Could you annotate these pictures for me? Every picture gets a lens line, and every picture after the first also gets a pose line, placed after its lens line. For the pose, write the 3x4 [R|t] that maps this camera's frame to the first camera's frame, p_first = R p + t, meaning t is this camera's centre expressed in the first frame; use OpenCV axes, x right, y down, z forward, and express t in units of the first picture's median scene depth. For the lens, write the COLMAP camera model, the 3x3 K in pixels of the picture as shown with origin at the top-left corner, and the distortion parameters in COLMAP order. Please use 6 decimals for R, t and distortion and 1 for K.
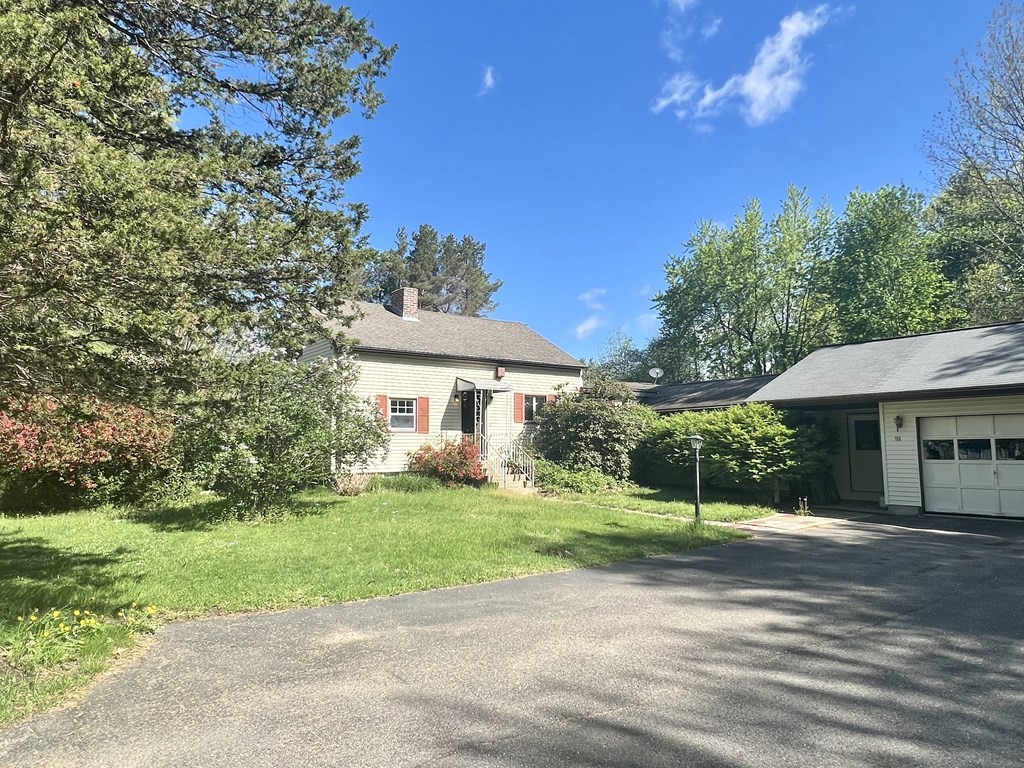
lens RADIAL K [[634.9, 0, 512.0], [0, 634.9, 384.0], [0, 0, 1]] dist [-0.002154, -0.001484]
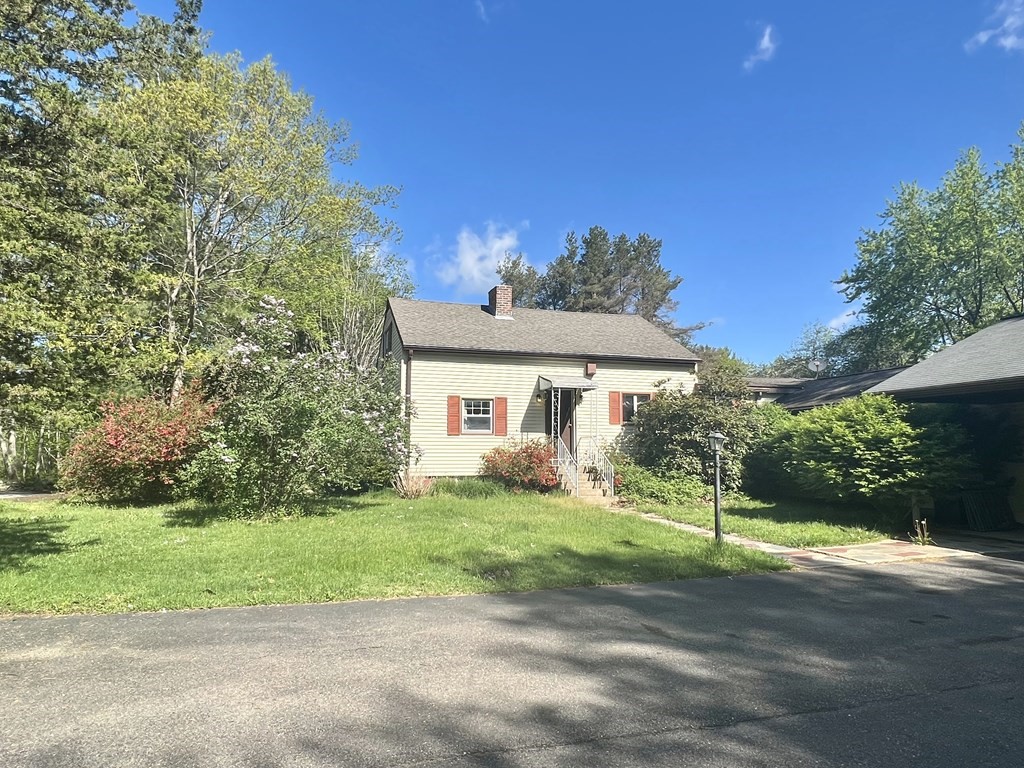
lens RADIAL K [[634.9, 0, 512.0], [0, 634.9, 384.0], [0, 0, 1]] dist [-0.002154, -0.001484]
pose [[0.944584, -0.027454, -0.327121, 0.190820], [0.023681, 0.999599, -0.015511, 0.015939], [0.327415, 0.006905, 0.944855, 0.110751]]
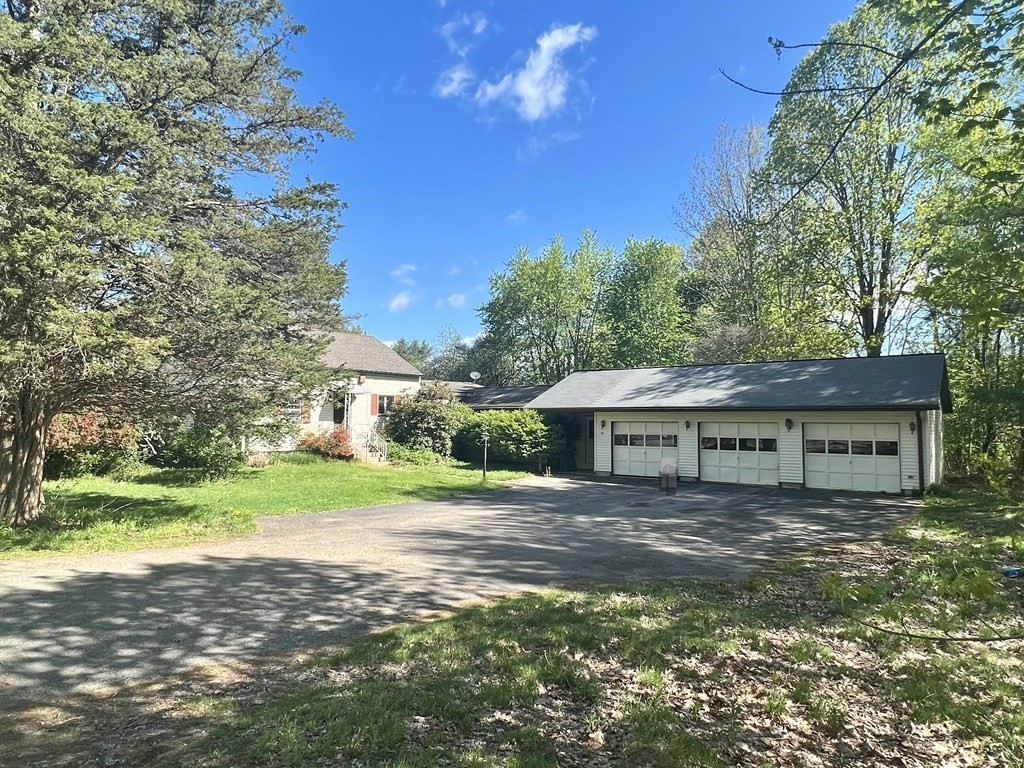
lens RADIAL K [[634.9, 0, 512.0], [0, 634.9, 384.0], [0, 0, 1]] dist [-0.002154, -0.001484]
pose [[0.964212, 0.030342, 0.263390, -0.074612], [-0.040425, 0.998639, 0.032949, -0.074431], [-0.262031, -0.042417, 0.964127, -0.473790]]
